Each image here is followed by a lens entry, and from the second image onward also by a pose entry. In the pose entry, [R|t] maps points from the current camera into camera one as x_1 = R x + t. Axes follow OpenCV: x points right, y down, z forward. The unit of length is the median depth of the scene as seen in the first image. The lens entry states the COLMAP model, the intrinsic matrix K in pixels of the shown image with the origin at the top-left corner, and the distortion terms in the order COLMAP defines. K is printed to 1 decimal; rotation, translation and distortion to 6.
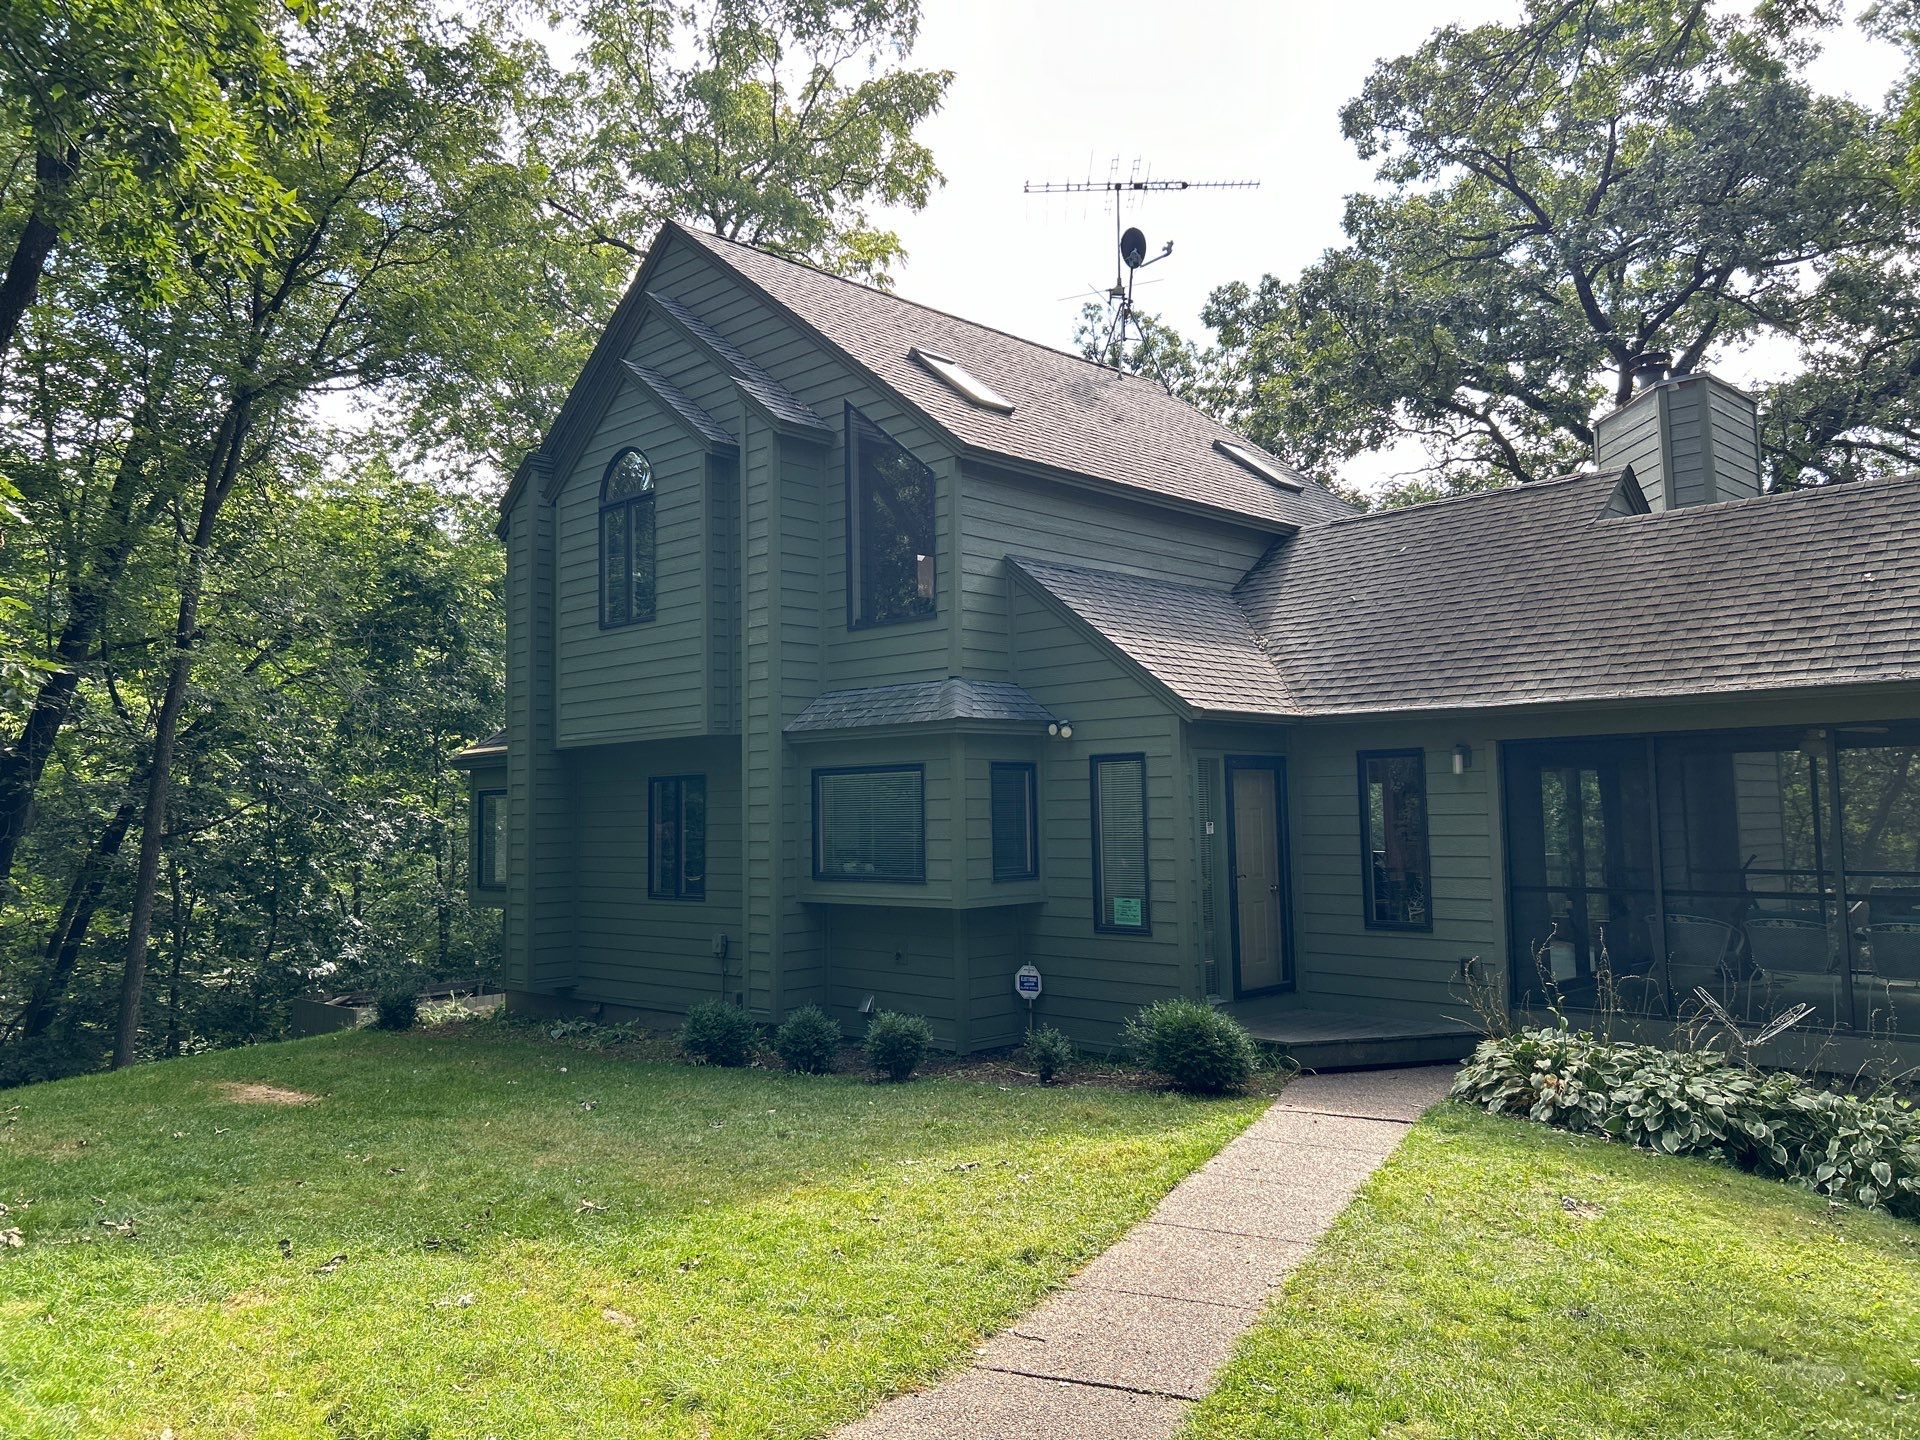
lens RADIAL K [[1426.3, 0, 954.5], [0, 1426.3, 691.0], [0, 0, 1]] dist [0.020188, -0.011394]
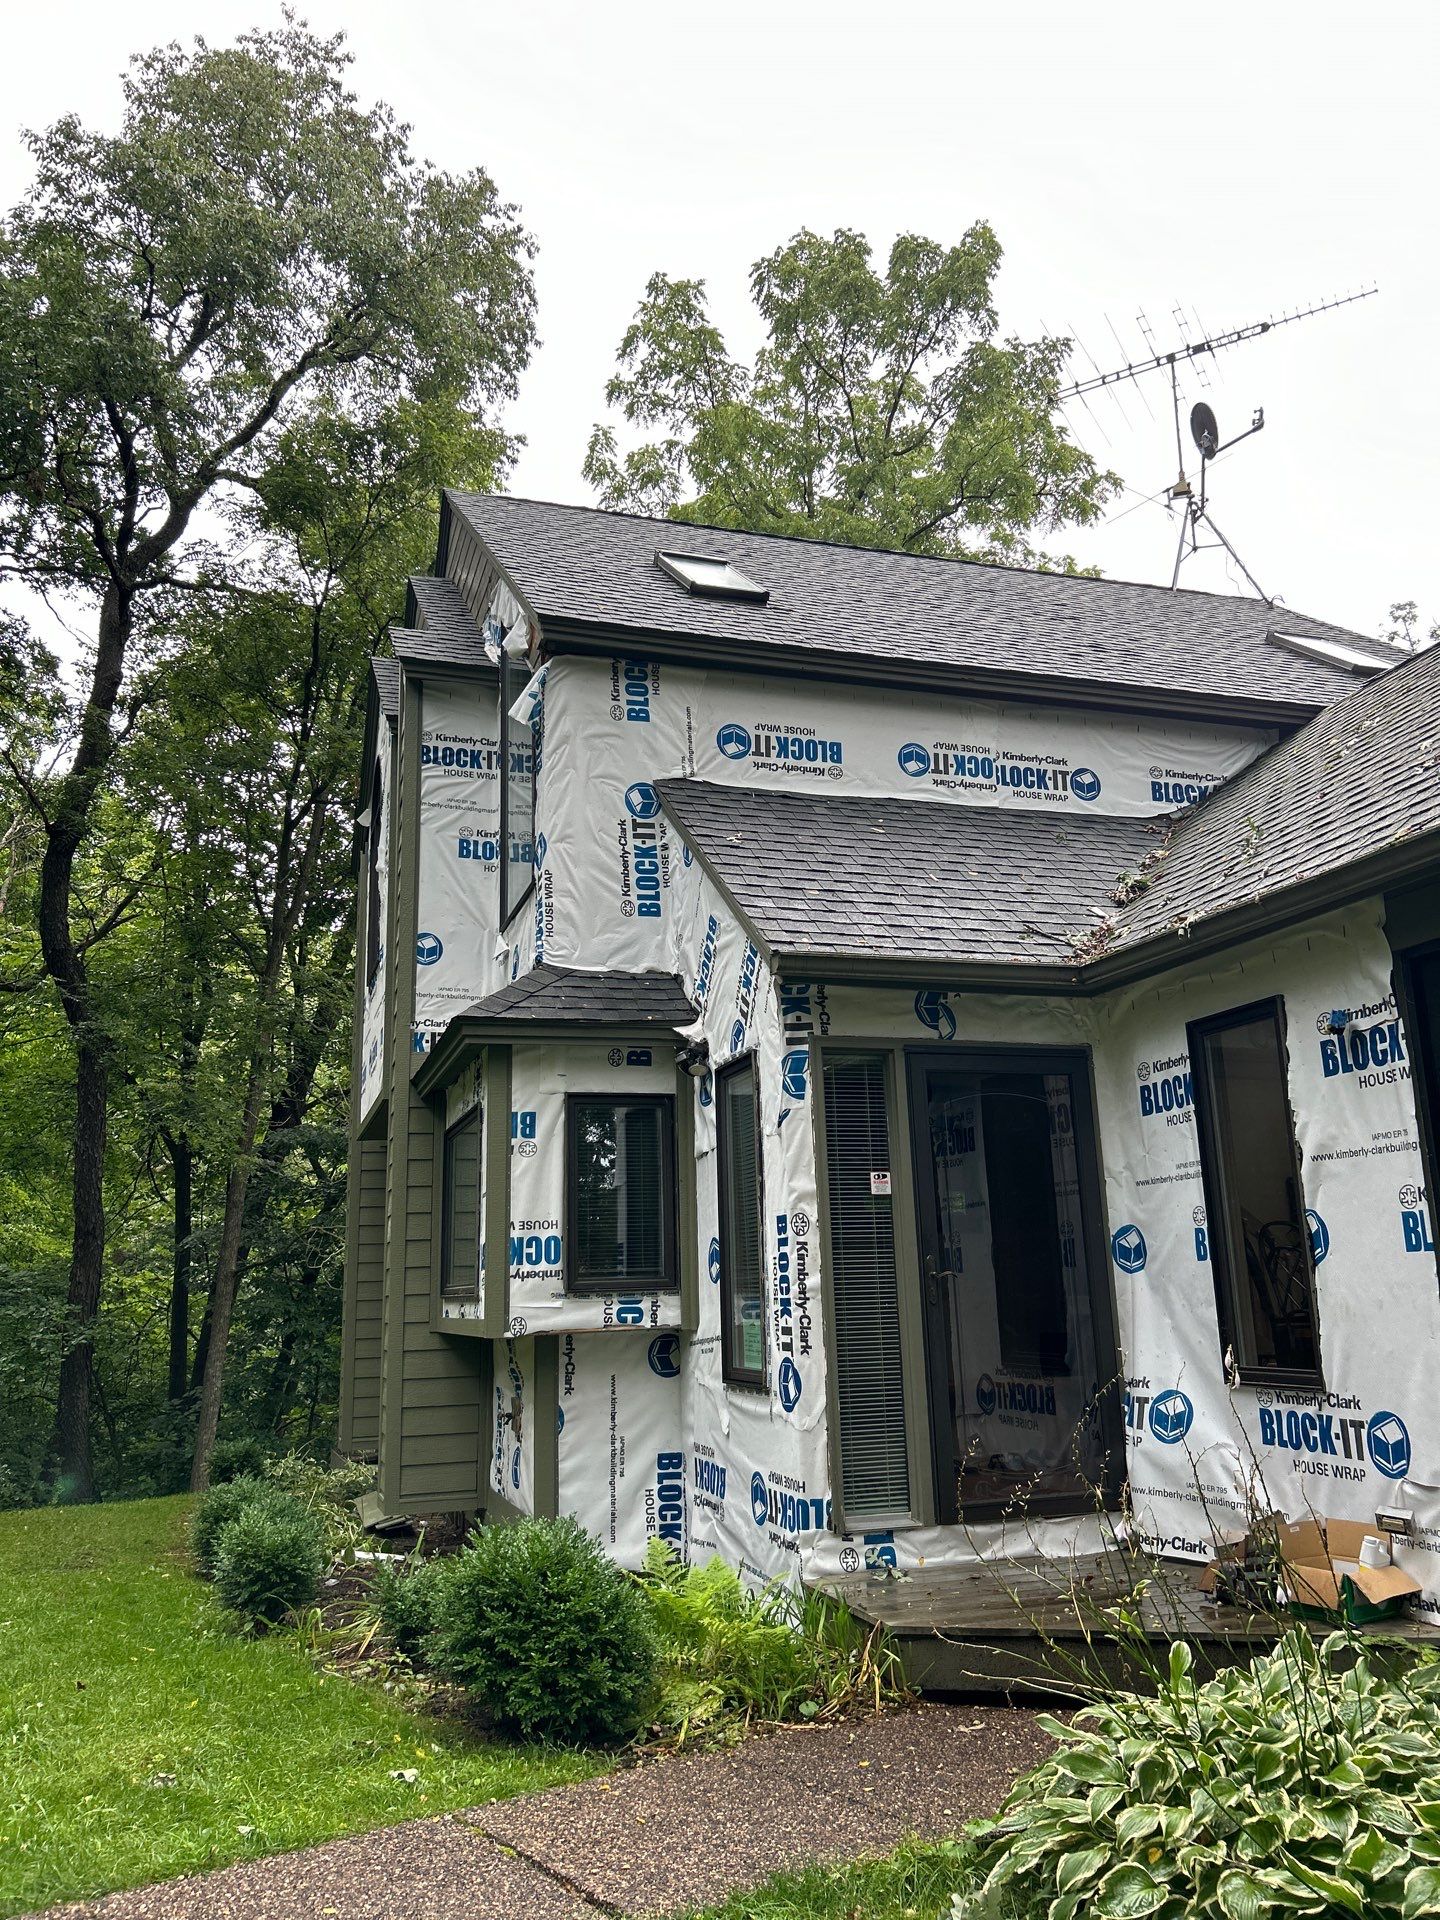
lens RADIAL K [[1426.3, 0, 712.8], [0, 1426.3, 953.9], [0, 0, 1]] dist [0.020188, -0.011394]
pose [[0.881909, -0.115065, -0.457160, 0.169027], [0.052628, 0.987723, -0.147081, 0.038656], [0.468472, 0.105653, 0.877138, 0.220533]]
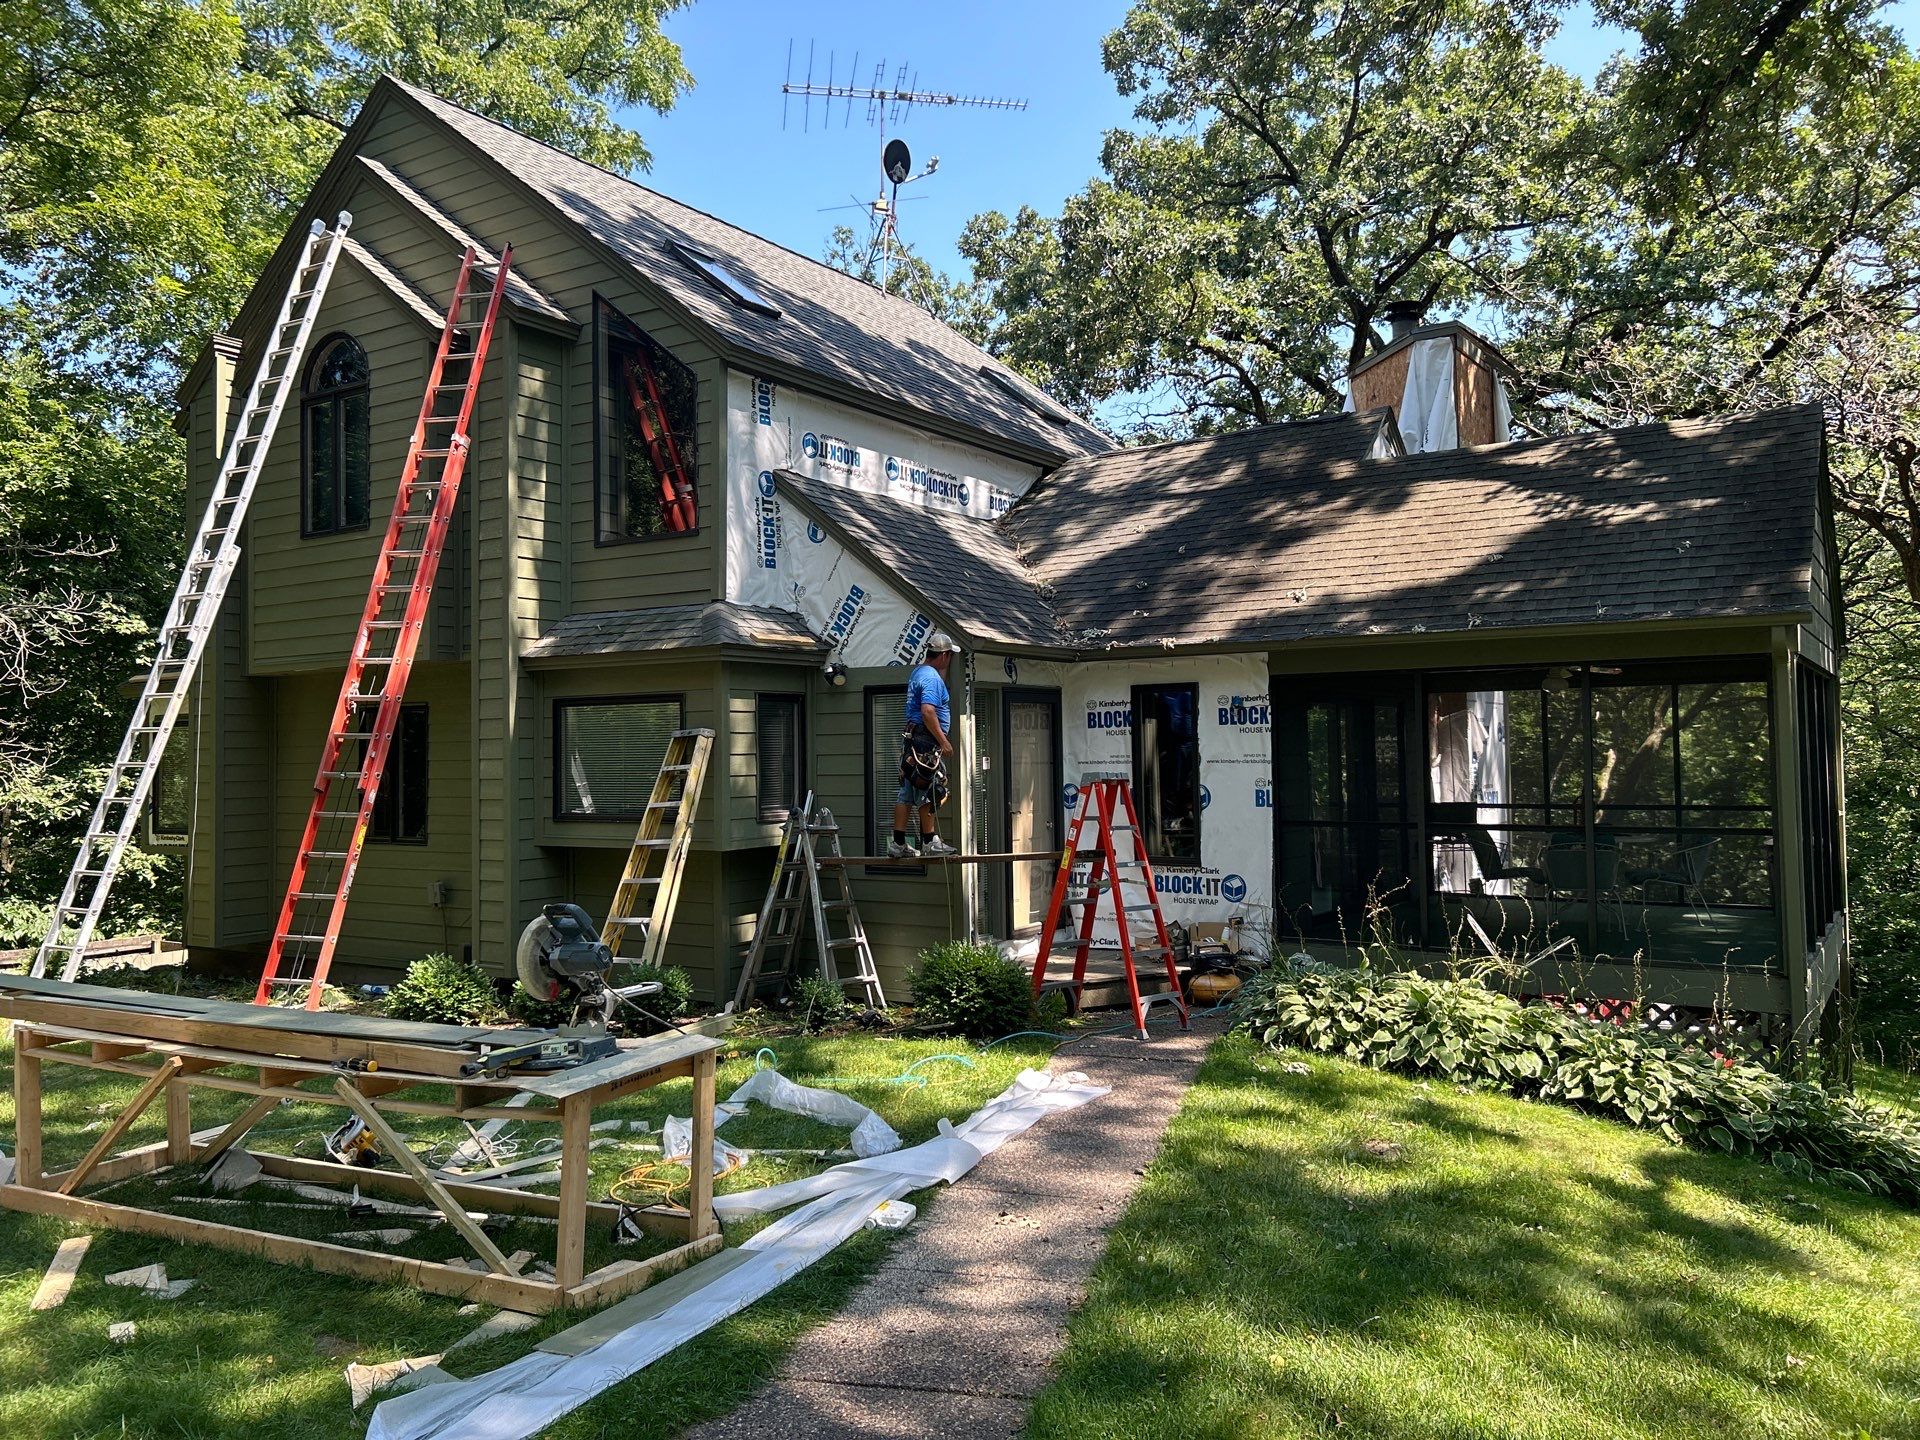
lens RADIAL K [[1426.3, 0, 954.5], [0, 1426.3, 691.0], [0, 0, 1]] dist [0.020188, -0.011394]
pose [[0.982558, 0.009795, 0.185696, -0.009262], [-0.017331, 0.999089, 0.039005, 0.004752], [-0.185145, -0.041543, 0.981833, 0.030413]]
